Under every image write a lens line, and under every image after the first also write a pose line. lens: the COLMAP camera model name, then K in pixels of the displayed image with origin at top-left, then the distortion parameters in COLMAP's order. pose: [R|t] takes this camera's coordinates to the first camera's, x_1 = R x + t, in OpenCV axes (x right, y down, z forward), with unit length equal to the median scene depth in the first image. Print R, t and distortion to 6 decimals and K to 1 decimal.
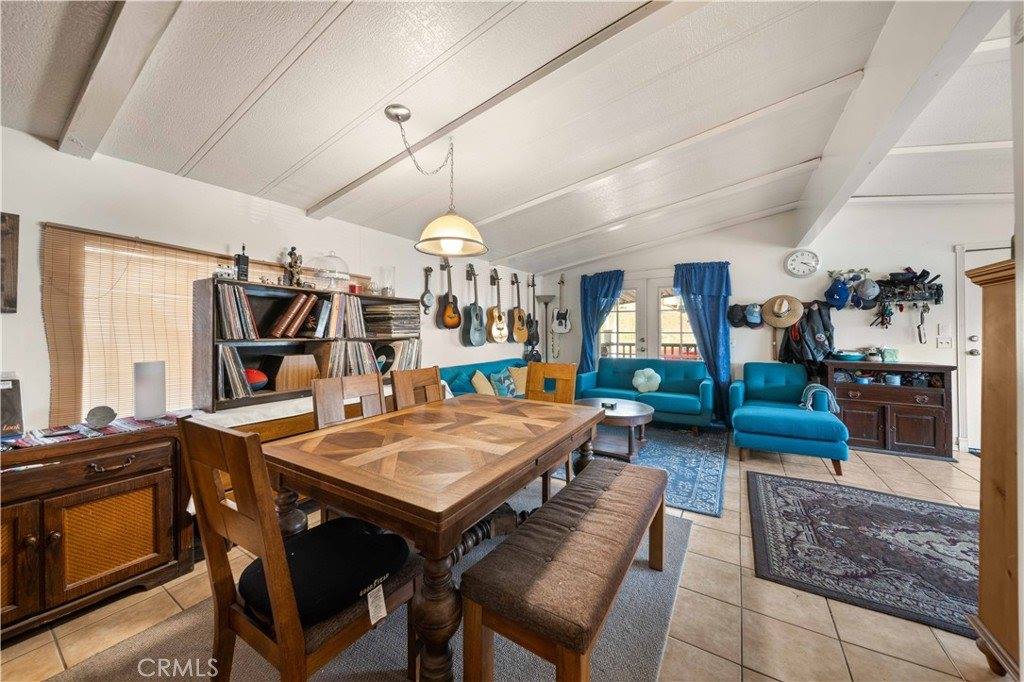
lens RADIAL K [[360.9, 0, 515.1], [0, 360.9, 330.6], [0, 0, 1]] dist [-0.000996, -0.000249]
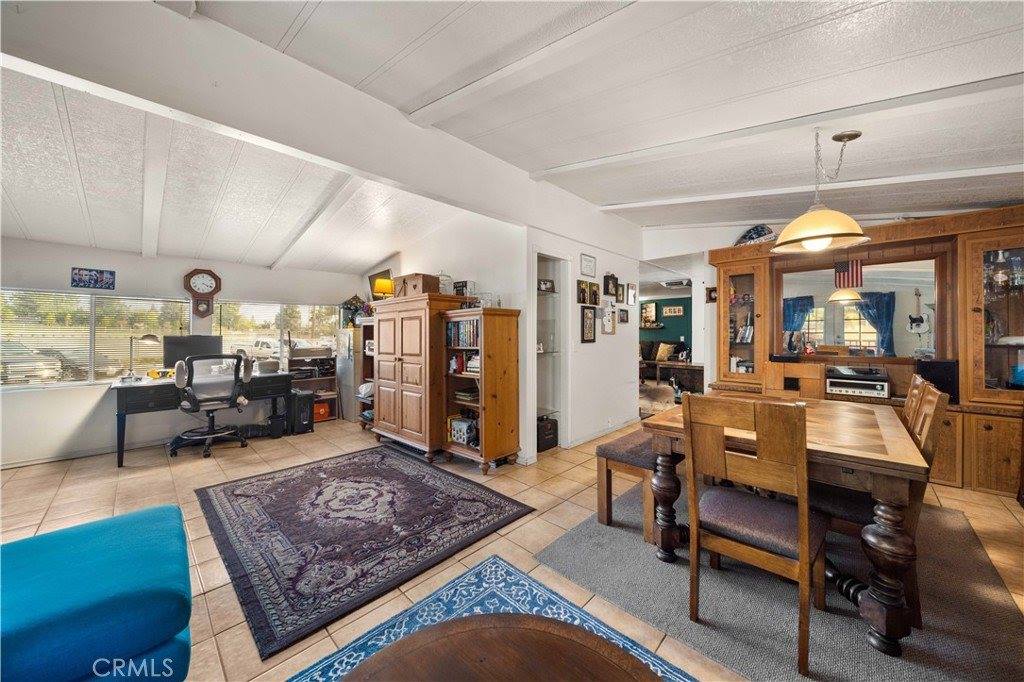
lens RADIAL K [[360.9, 0, 513.9], [0, 360.9, 334.3], [0, 0, 1]] dist [-0.000996, -0.000249]
pose [[-0.978210, 0.002683, 0.207600, 0.364219], [0.002858, 0.999996, 0.000542, 0.000340], [-0.207598, 0.001124, -0.978214, 1.896694]]
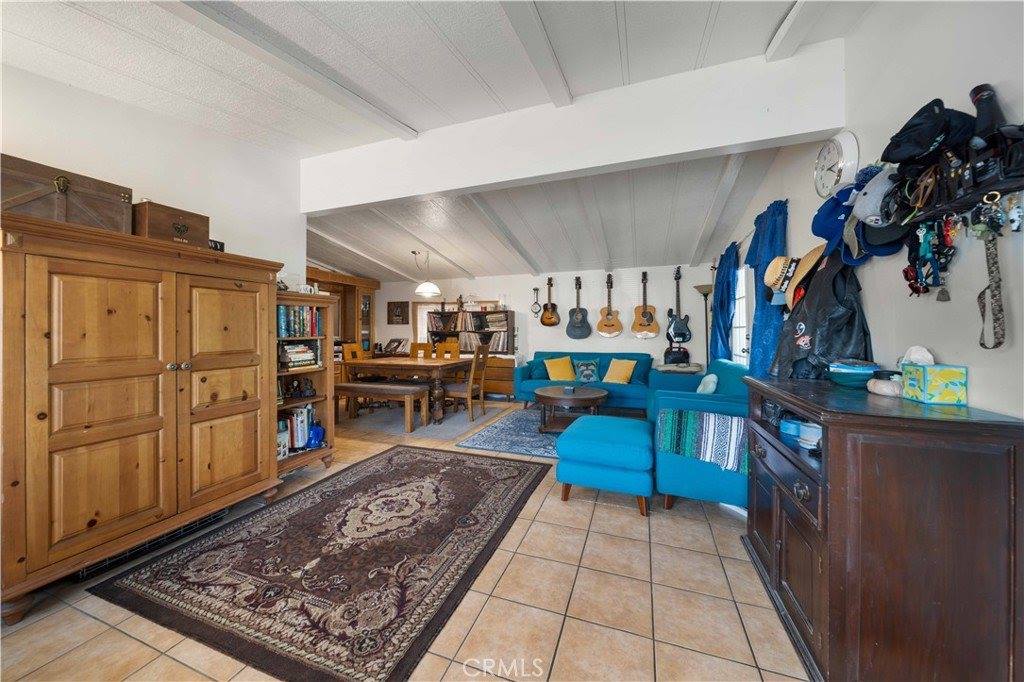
lens RADIAL K [[360.9, 0, 509.0], [0, 360.9, 335.7], [0, 0, 1]] dist [-0.000996, -0.000249]
pose [[0.193985, 0.007497, -0.980976, 2.210447], [0.003981, 0.999957, 0.008429, 0.040013], [0.980996, -0.005540, 0.193947, 0.970984]]
